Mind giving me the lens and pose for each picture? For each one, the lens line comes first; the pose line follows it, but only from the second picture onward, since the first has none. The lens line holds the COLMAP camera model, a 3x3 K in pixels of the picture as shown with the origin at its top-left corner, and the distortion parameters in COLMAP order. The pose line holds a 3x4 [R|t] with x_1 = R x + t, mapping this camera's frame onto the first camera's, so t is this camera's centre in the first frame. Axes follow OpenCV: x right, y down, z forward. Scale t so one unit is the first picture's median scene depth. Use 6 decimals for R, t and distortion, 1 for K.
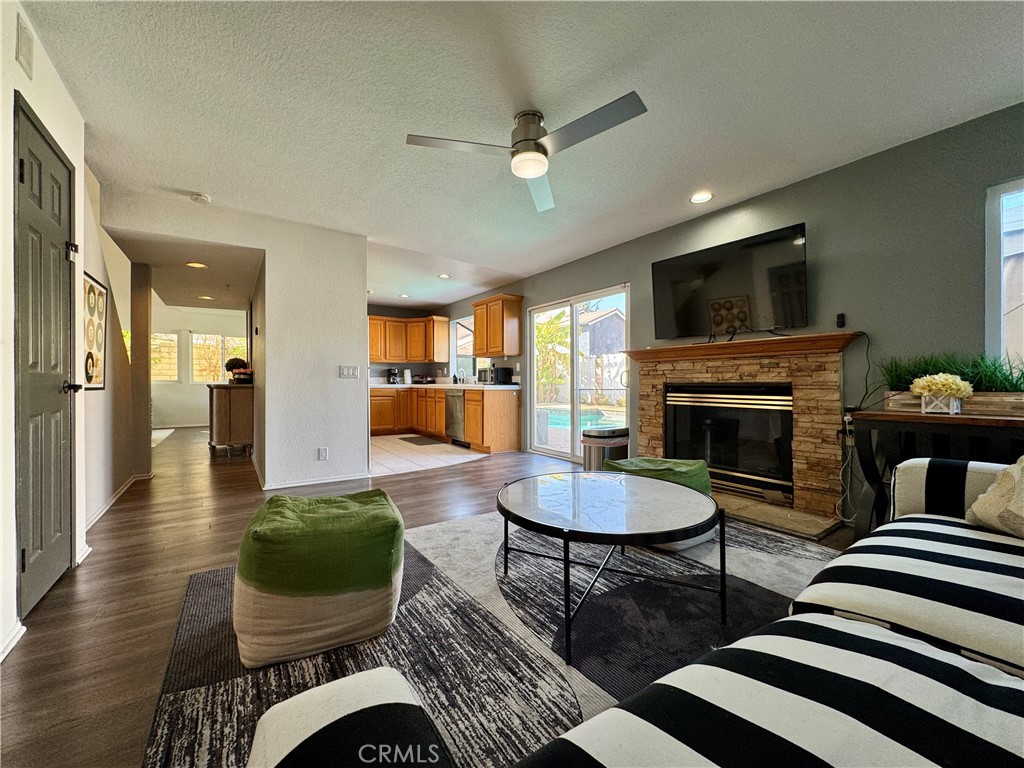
lens RADIAL K [[411.8, 0, 510.1], [0, 411.8, 384.1], [0, 0, 1]] dist [-0.003920, 0.000713]
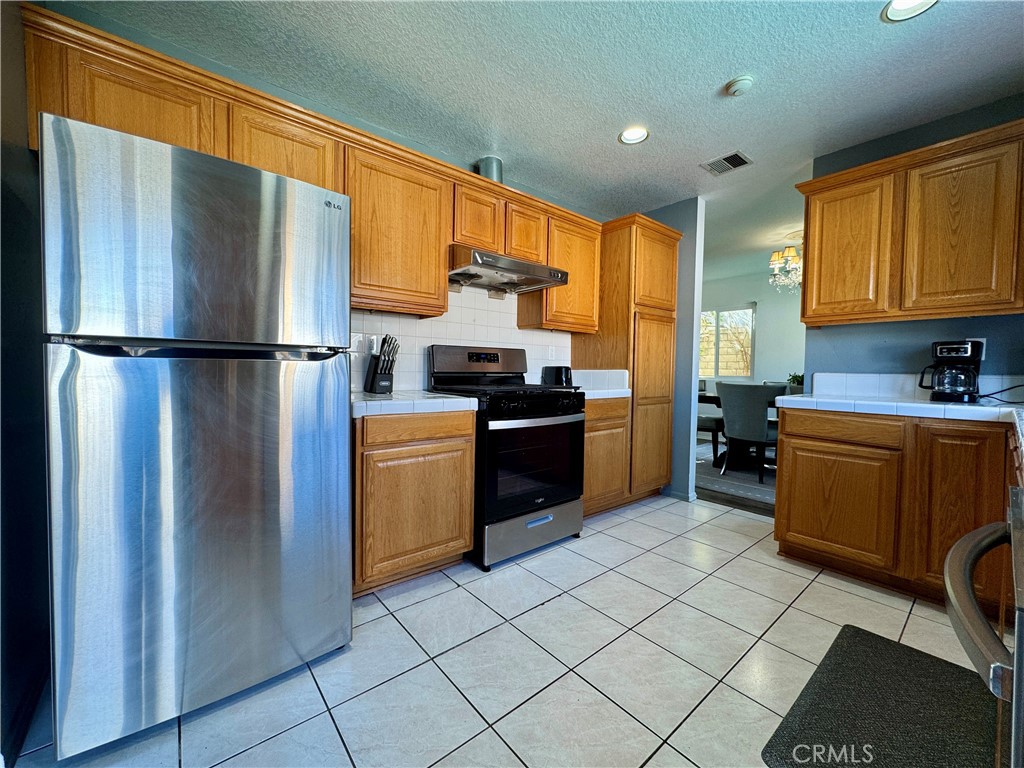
lens RADIAL K [[411.8, 0, 507.1], [0, 411.8, 384.6], [0, 0, 1]] dist [-0.003920, 0.000713]
pose [[0.089722, 0.034764, -0.995360, -0.047640], [-0.018405, 0.999278, 0.033242, -0.013685], [0.995797, 0.015337, 0.090297, 0.685621]]
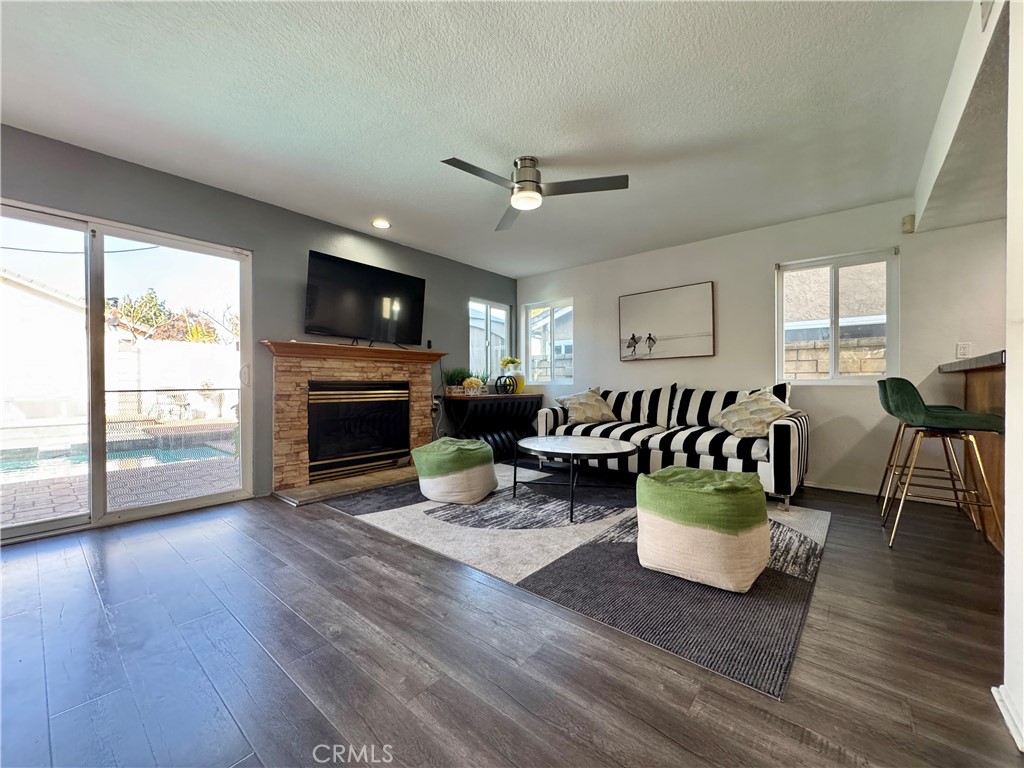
lens RADIAL K [[411.8, 0, 512.5], [0, 411.8, 383.9], [0, 0, 1]] dist [-0.003920, 0.000713]
pose [[-0.267603, -0.002100, 0.963527, -1.114898], [0.002042, 0.999994, 0.002746, 0.004253], [-0.963527, 0.002702, -0.267597, 1.368772]]
